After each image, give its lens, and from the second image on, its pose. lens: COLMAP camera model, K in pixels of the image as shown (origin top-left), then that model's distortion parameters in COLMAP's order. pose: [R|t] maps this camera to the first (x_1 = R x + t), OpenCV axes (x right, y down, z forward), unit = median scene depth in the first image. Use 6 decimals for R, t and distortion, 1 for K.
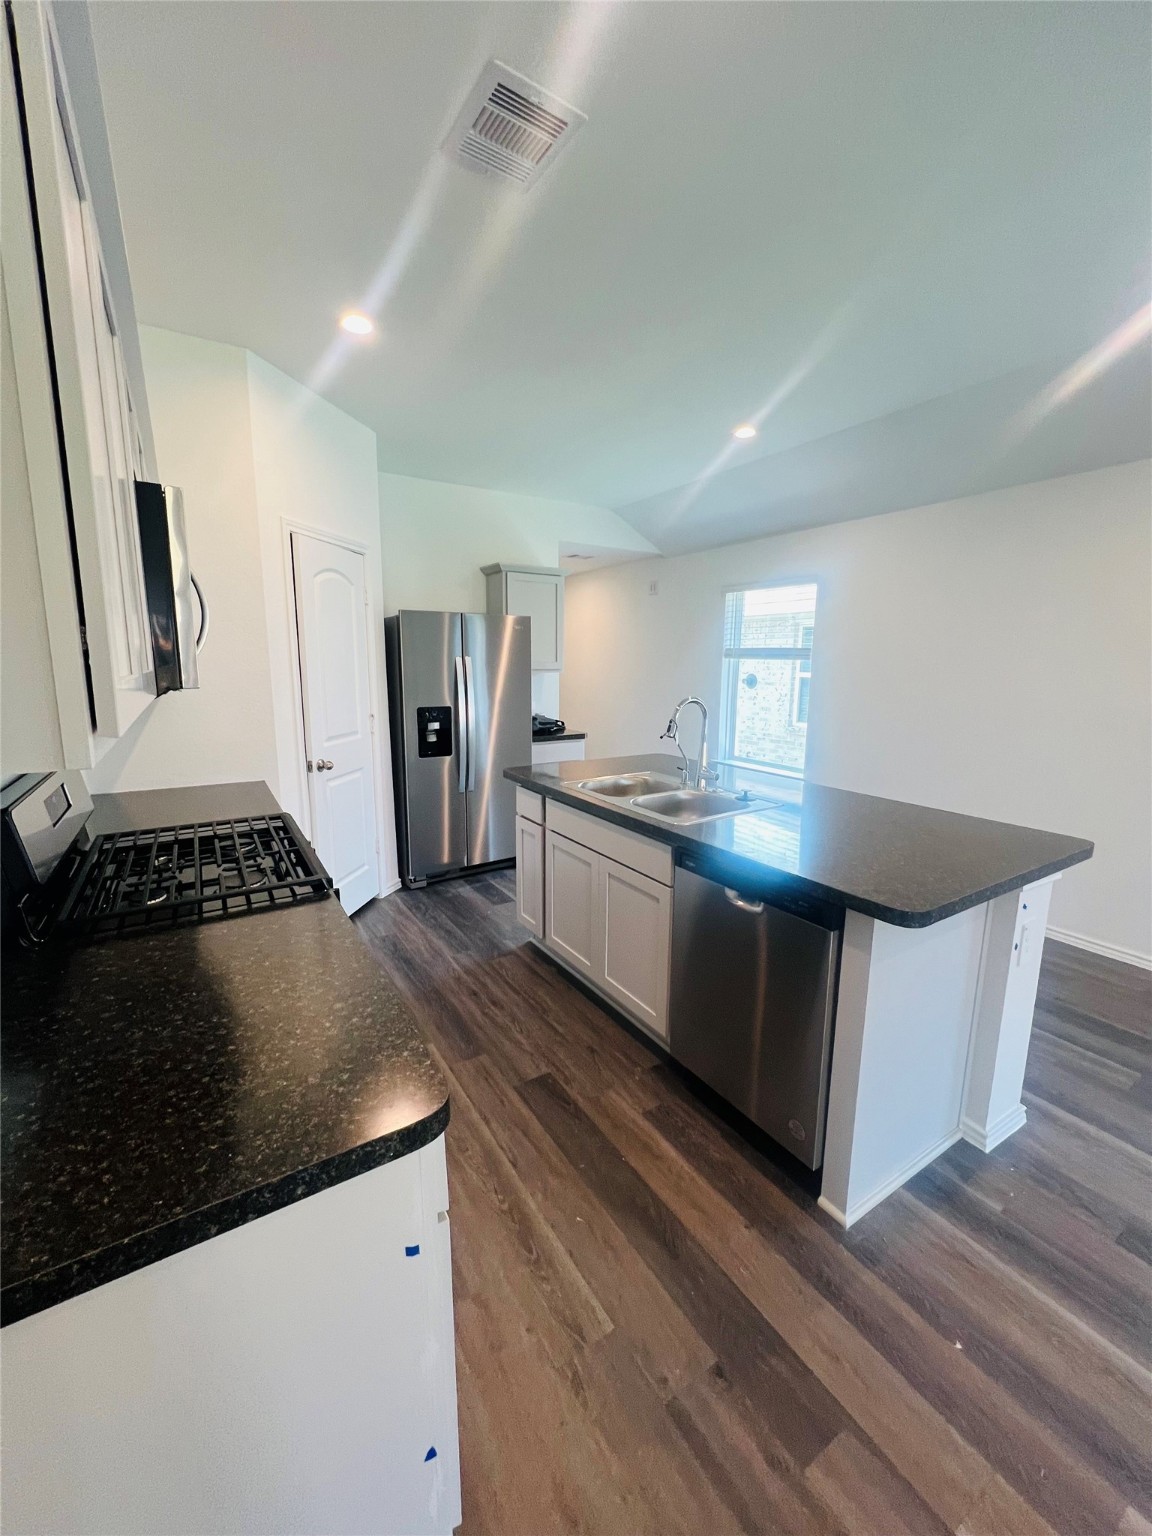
lens RADIAL K [[613.5, 0, 580.2], [0, 613.5, 764.6], [0, 0, 1]] dist [-0.000224, 0.000044]
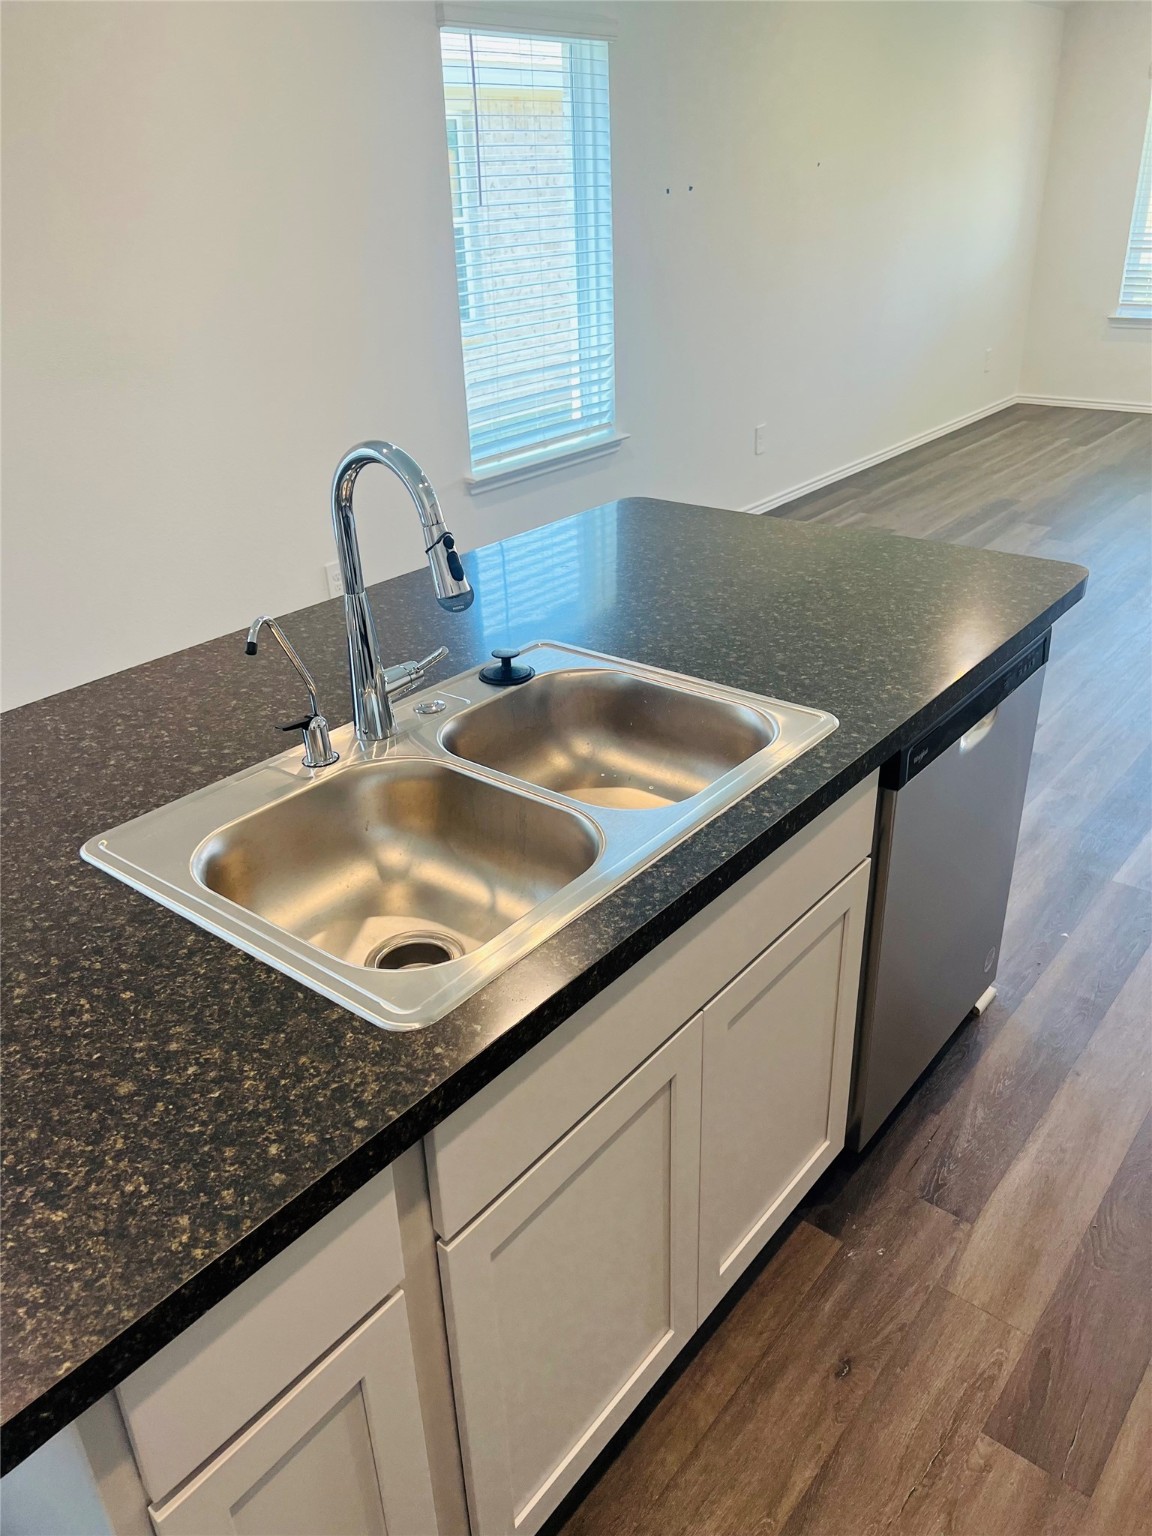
lens RADIAL K [[1179.3, 0, 576.0], [0, 1179.3, 768.0], [0, 0, 1]] dist [0.008500, 0.003346]
pose [[-0.318645, -0.422213, 0.848647, -0.436787], [0.188309, 0.849273, 0.493230, -0.280558], [-0.928981, 0.316973, -0.191110, 1.278688]]
